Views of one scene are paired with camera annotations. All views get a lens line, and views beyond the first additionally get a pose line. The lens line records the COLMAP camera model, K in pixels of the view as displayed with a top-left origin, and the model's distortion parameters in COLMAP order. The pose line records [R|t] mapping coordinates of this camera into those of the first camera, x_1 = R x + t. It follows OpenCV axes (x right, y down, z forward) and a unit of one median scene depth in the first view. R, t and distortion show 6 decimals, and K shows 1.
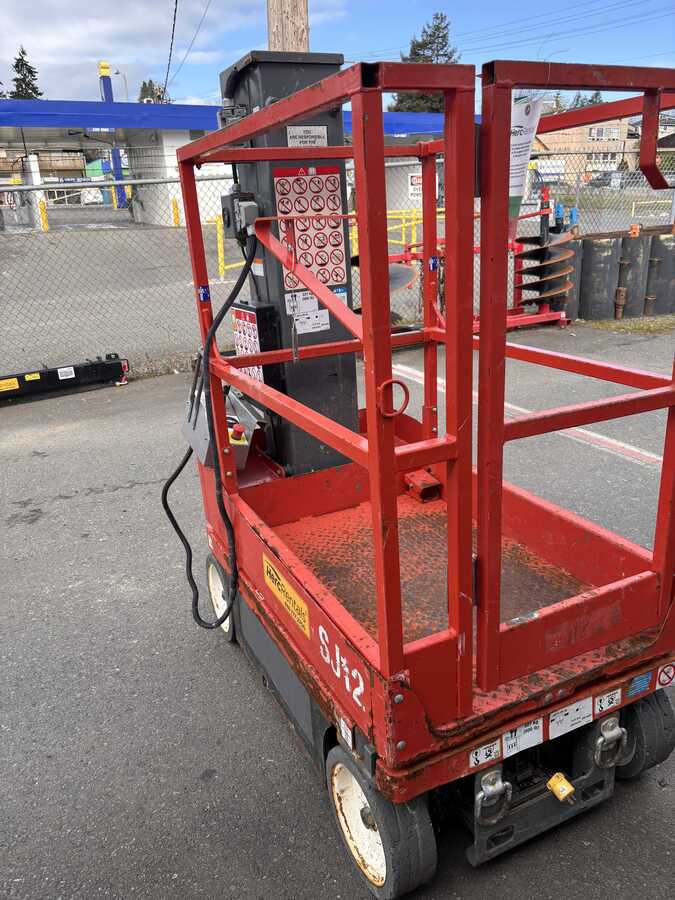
lens RADIAL K [[669.4, 0, 328.4], [0, 669.4, 449.7], [0, 0, 1]] dist [-0.003635, -0.000399]
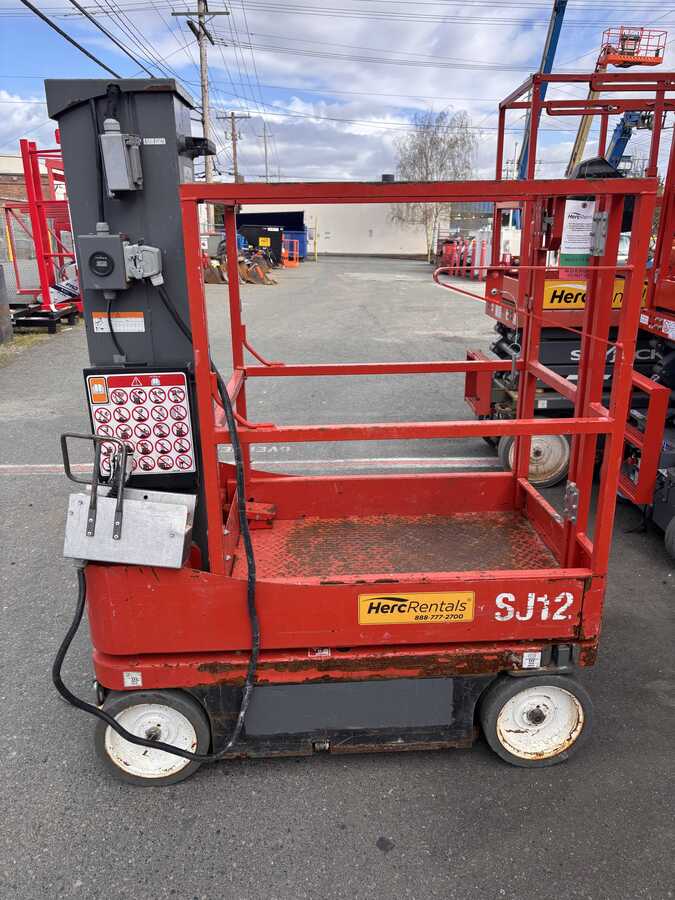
lens RADIAL K [[670.9, 0, 327.2], [0, 670.9, 443.6], [0, 0, 1]] dist [0.005402, -0.003516]
pose [[0.392038, -0.236757, 0.888961, -1.117026], [0.292340, 0.948289, 0.123634, -0.232422], [-0.872264, 0.211410, 0.440979, 0.652066]]
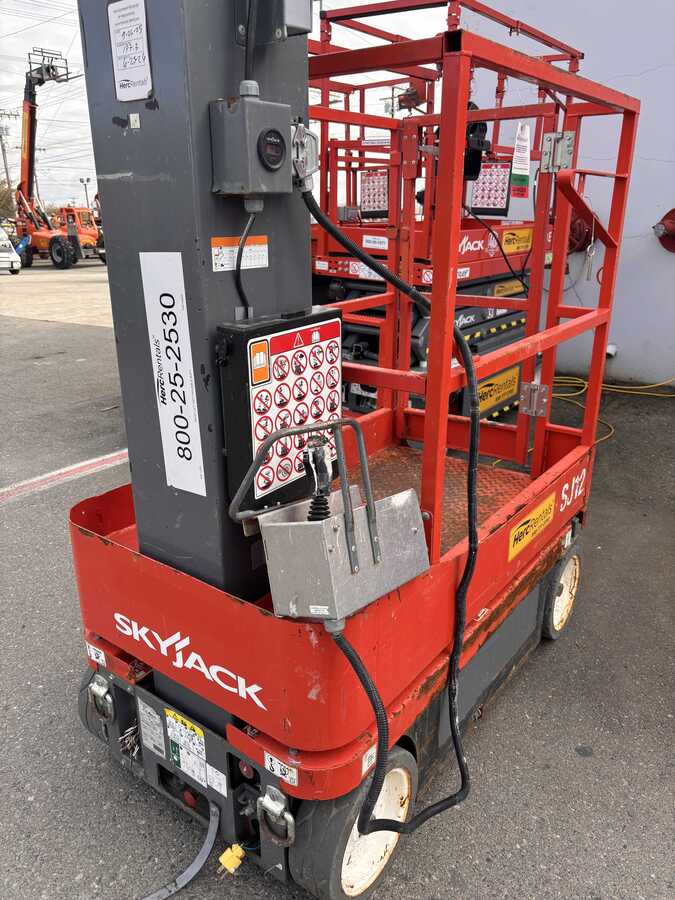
lens RADIAL K [[684.5, 0, 337.5], [0, 684.5, 450.0], [0, 0, 1]] dist [0.011578, -0.001941]
pose [[-0.468400, -0.240914, 0.850037, -0.908669], [0.321751, 0.849528, 0.418065, -0.495474], [-0.822848, 0.469322, -0.320404, 1.709104]]
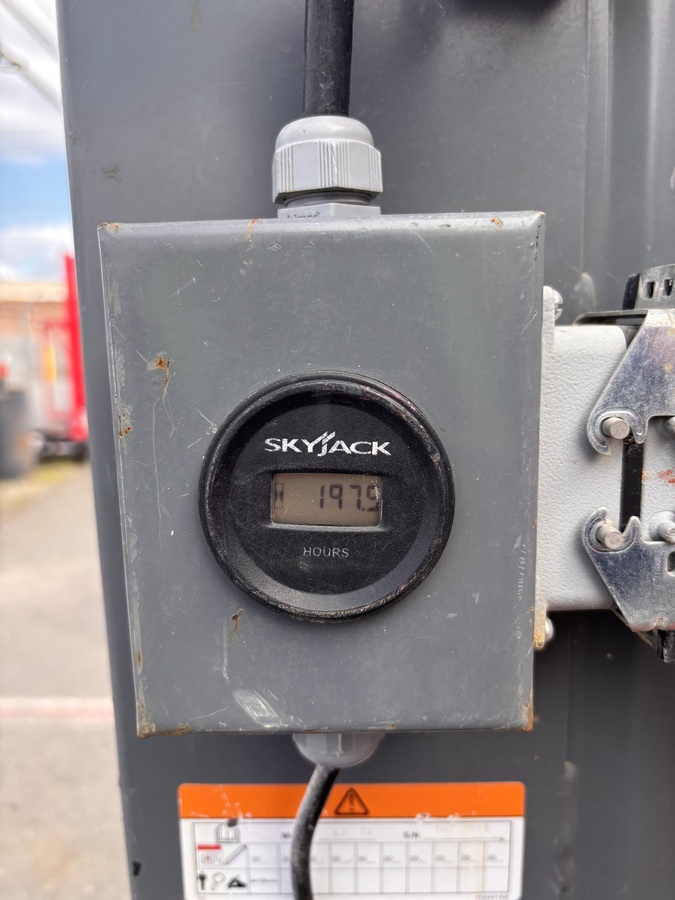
lens RADIAL K [[670.9, 0, 327.2], [0, 670.9, 443.6], [0, 0, 1]] dist [0.005402, -0.003516]
pose [[0.432681, -0.085978, 0.897438, -0.305871], [0.297518, 0.953293, -0.052113, -0.488125], [-0.851040, 0.289553, 0.438052, 1.350063]]
